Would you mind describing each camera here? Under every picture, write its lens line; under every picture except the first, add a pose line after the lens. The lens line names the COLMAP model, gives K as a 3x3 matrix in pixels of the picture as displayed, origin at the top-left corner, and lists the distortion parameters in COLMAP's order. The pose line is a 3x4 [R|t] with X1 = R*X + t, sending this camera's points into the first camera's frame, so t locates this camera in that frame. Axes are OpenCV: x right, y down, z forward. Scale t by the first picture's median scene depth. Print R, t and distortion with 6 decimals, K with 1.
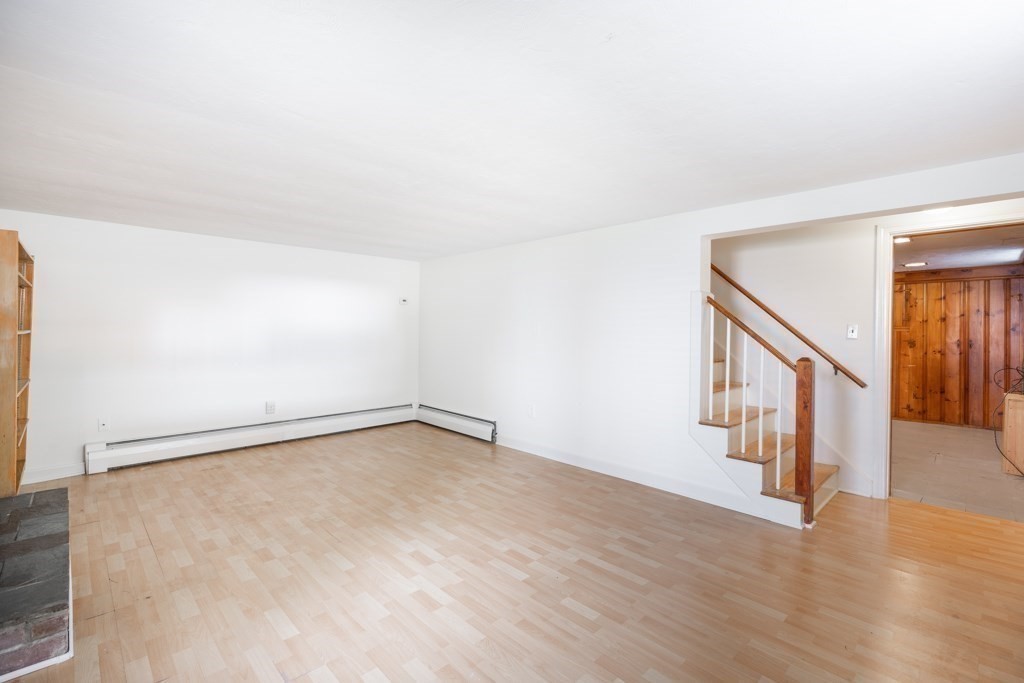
lens RADIAL K [[455.0, 0, 514.2], [0, 455.0, 331.6], [0, 0, 1]] dist [-0.001610, -0.000444]
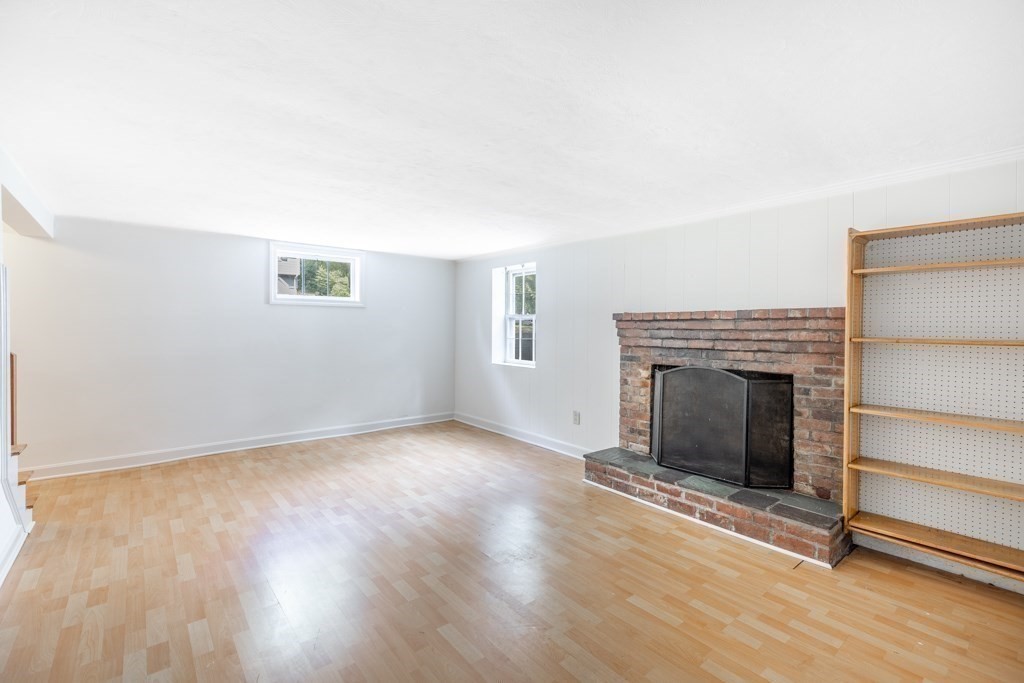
lens RADIAL K [[455.0, 0, 514.2], [0, 455.0, 331.6], [0, 0, 1]] dist [-0.001610, -0.000444]
pose [[-0.996476, -0.019379, 0.081608, -0.514990], [-0.018608, 0.999775, 0.010206, -0.011975], [-0.081787, 0.008652, -0.996612, 2.031432]]
